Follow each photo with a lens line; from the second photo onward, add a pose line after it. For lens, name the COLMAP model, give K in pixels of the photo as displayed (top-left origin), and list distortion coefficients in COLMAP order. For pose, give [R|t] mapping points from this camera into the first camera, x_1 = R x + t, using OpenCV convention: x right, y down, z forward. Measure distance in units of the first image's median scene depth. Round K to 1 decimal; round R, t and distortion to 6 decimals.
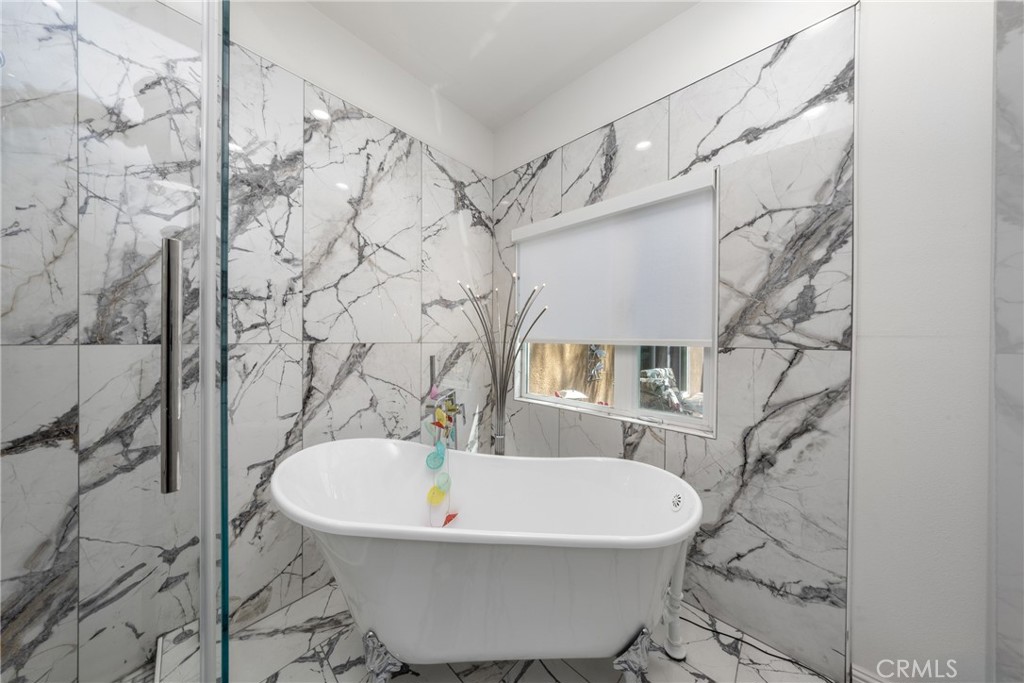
lens RADIAL K [[300.9, 0, 504.7], [0, 300.9, 341.2], [0, 0, 1]] dist [-0.009590, 0.001198]
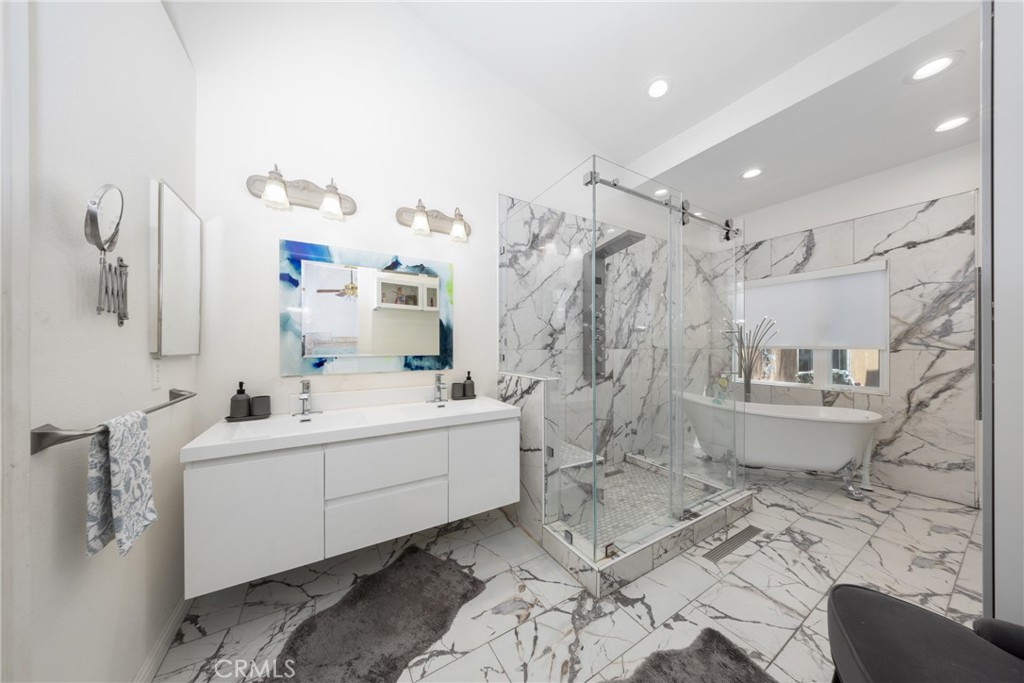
lens RADIAL K [[300.9, 0, 487.3], [0, 300.9, 346.0], [0, 0, 1]] dist [-0.009590, 0.001198]
pose [[0.950168, -0.007917, -0.311638, -1.308711], [0.005246, 0.999942, -0.009408, 0.000662], [0.311695, 0.007304, 0.950154, -1.837329]]
